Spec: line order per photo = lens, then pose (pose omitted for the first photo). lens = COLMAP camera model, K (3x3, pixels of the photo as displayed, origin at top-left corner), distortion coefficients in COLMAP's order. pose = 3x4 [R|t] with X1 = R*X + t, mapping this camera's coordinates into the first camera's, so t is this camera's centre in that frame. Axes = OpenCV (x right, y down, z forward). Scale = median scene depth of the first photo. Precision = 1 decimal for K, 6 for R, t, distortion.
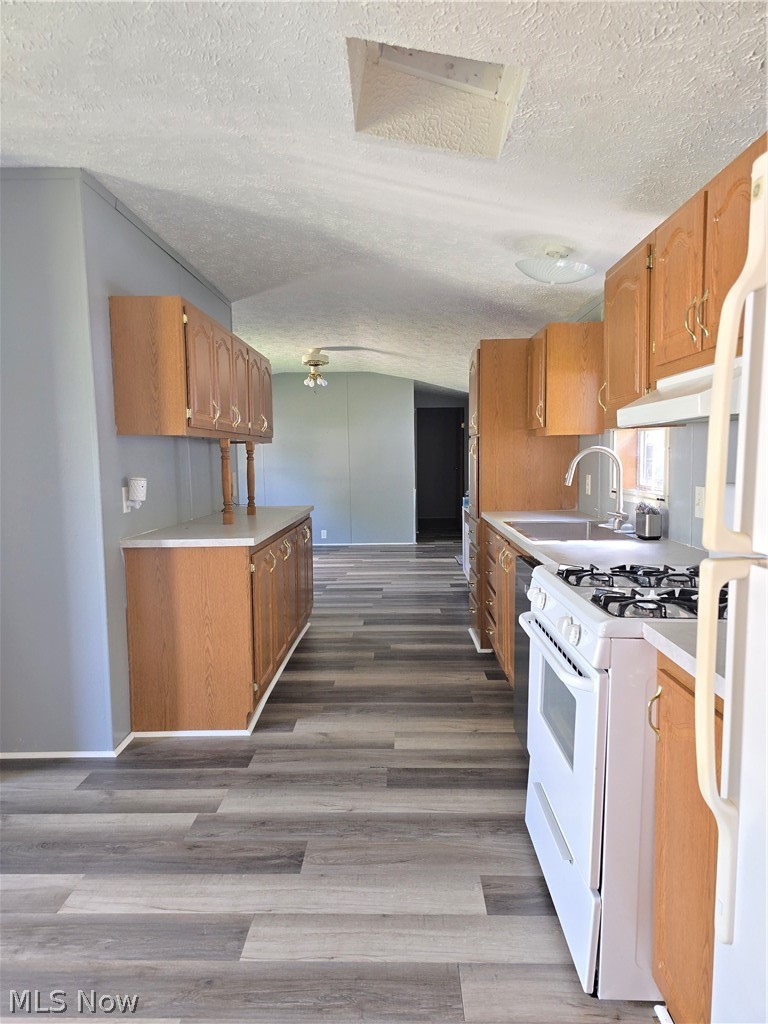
lens RADIAL K [[680.1, 0, 386.9], [0, 680.1, 514.6], [0, 0, 1]] dist [0.044712, -0.045605]
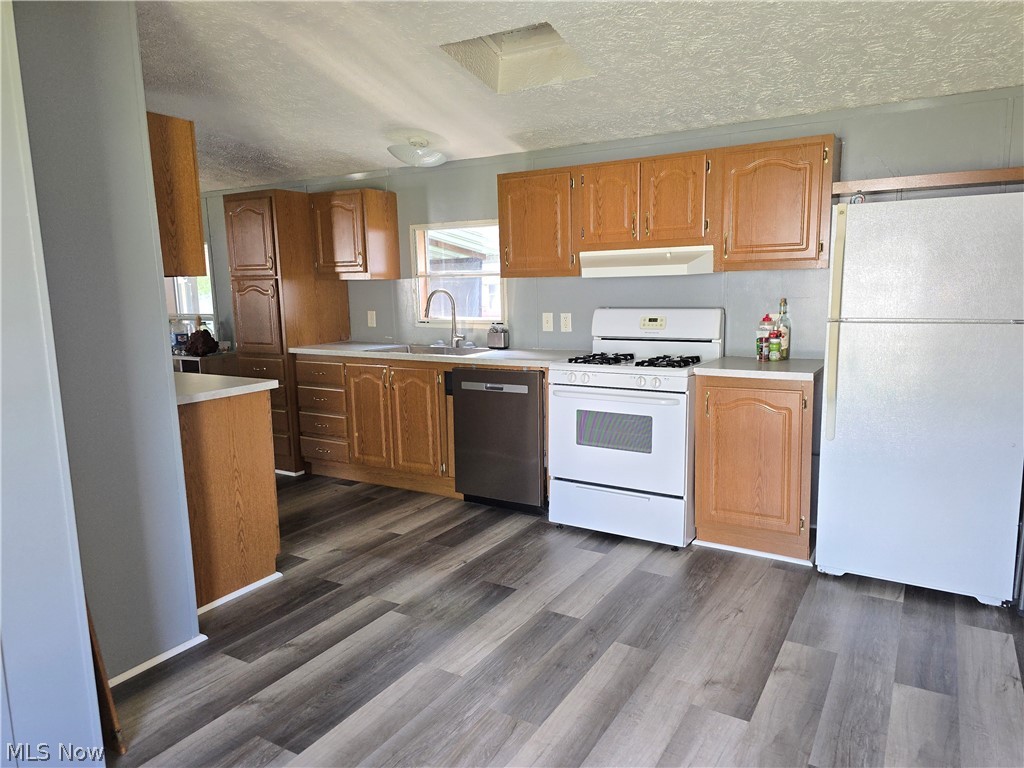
lens RADIAL K [[680.1, 0, 512.0], [0, 680.1, 384.0], [0, 0, 1]] dist [0.044712, -0.045605]
pose [[0.514857, -0.128925, 0.847526, -0.925132], [0.097614, 0.991014, 0.091453, -0.018761], [-0.851701, 0.035645, 0.522815, 0.187986]]
